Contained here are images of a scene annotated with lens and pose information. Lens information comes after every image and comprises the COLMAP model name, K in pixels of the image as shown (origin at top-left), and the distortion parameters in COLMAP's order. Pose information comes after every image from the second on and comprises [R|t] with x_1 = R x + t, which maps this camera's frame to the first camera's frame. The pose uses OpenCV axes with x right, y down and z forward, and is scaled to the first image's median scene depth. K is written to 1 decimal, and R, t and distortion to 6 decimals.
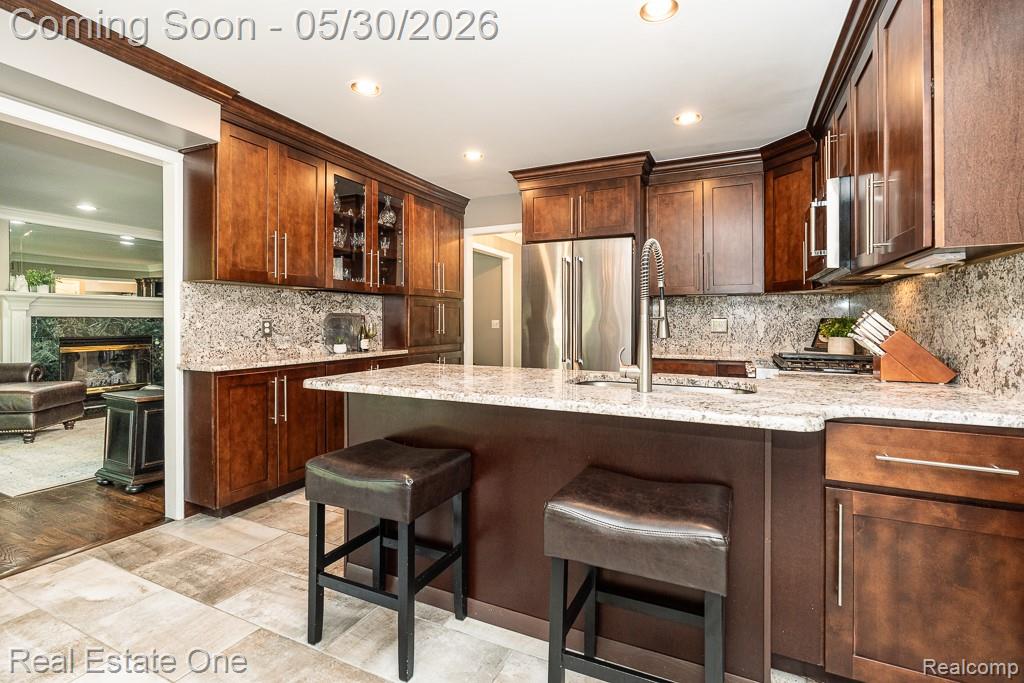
lens RADIAL K [[467.0, 0, 509.2], [0, 467.0, 321.9], [0, 0, 1]] dist [0.002329, 0.000278]
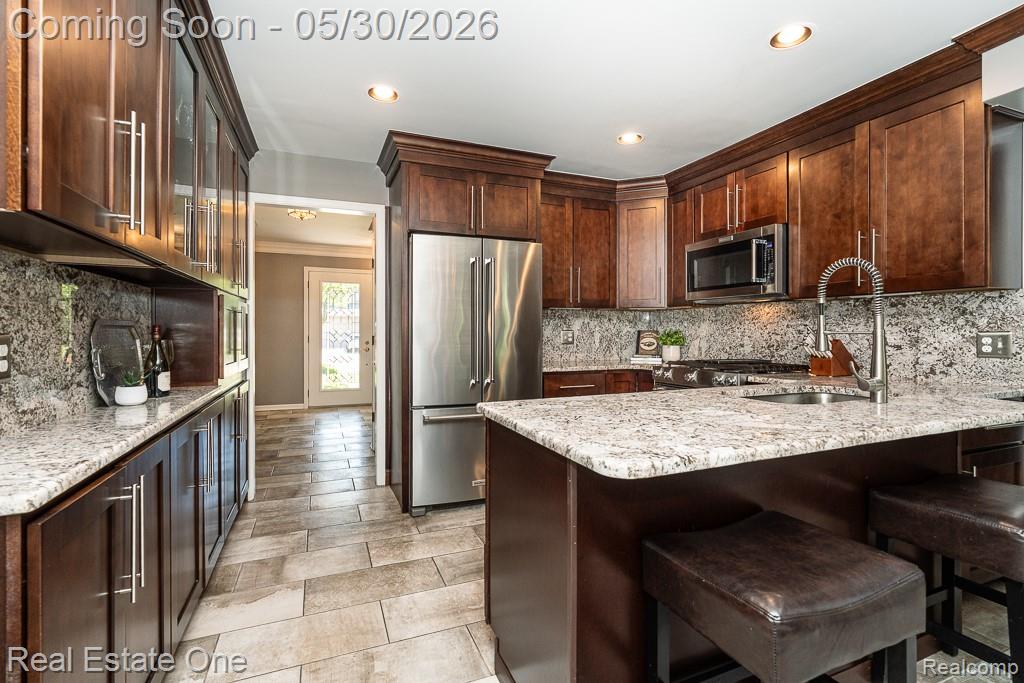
lens RADIAL K [[474.0, 0, 506.0], [0, 474.0, 333.5], [0, 0, 1]] dist [-0.005410, -0.000186]
pose [[0.672629, -0.006191, 0.739954, -0.474979], [0.003732, 0.999981, 0.004975, -0.006747], [-0.739971, -0.000585, 0.672639, 0.405651]]
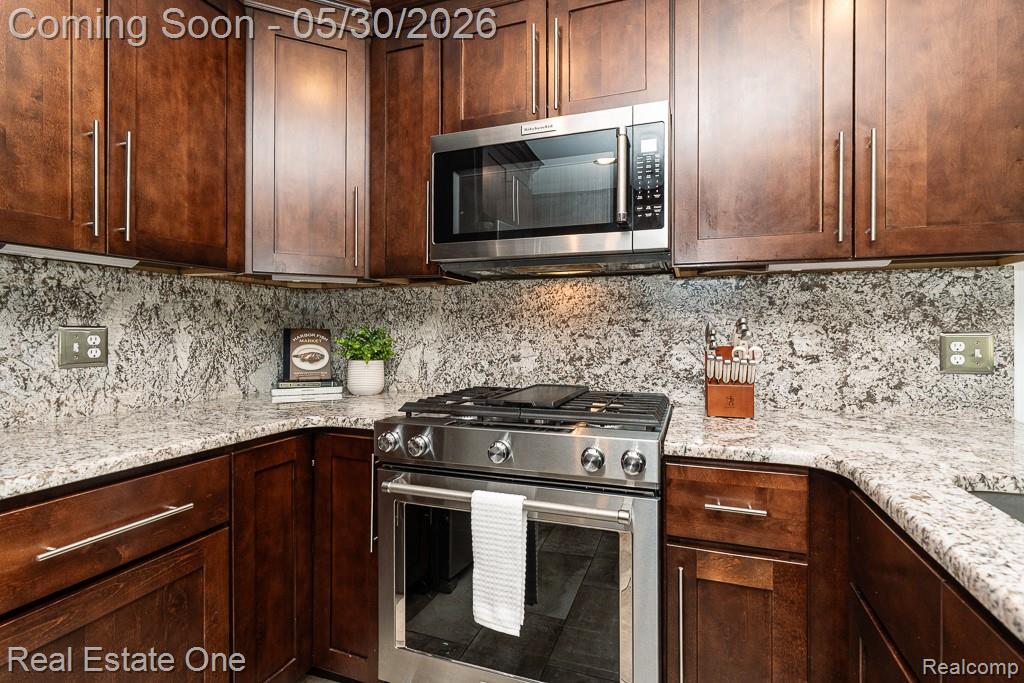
lens RADIAL K [[474.0, 0, 506.0], [0, 474.0, 333.5], [0, 0, 1]] dist [-0.005410, -0.000186]
pose [[-0.100644, -0.002292, 0.994920, 0.057583], [-0.000639, 0.999997, 0.002239, -0.003358], [-0.994922, -0.000411, -0.100646, 0.763807]]
